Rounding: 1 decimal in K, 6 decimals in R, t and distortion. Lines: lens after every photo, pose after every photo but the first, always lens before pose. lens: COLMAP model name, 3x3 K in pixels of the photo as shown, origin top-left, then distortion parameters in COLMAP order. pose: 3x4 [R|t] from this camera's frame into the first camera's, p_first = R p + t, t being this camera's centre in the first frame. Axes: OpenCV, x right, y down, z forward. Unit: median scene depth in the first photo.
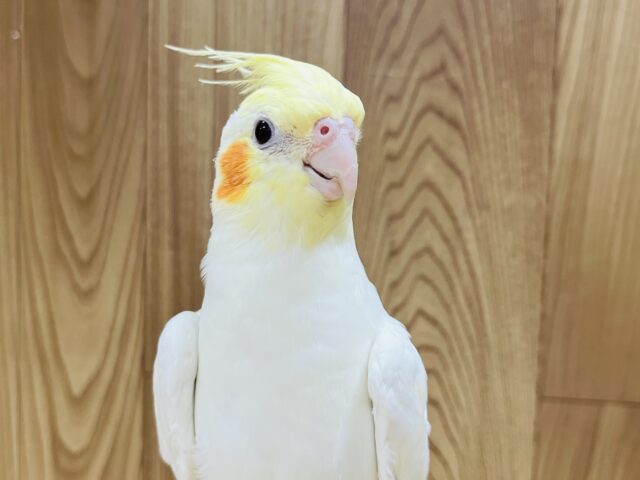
lens RADIAL K [[819.1, 0, 323.2], [0, 819.1, 232.1], [0, 0, 1]] dist [-0.001638, 0.000000]
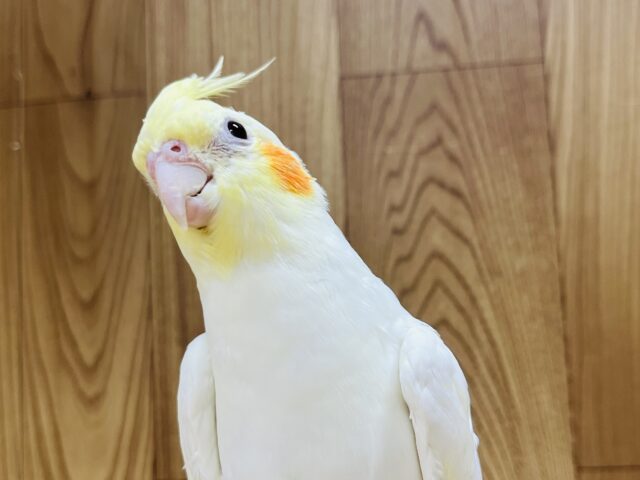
lens RADIAL K [[819.1, 0, 334.6], [0, 819.1, 245.6], [0, 0, 1]] dist [-0.001638, 0.000000]
pose [[0.996779, -0.076898, 0.022747, -0.016745], [0.079815, 0.978807, -0.188590, 0.107166], [-0.007763, 0.189798, 0.981792, 0.028553]]
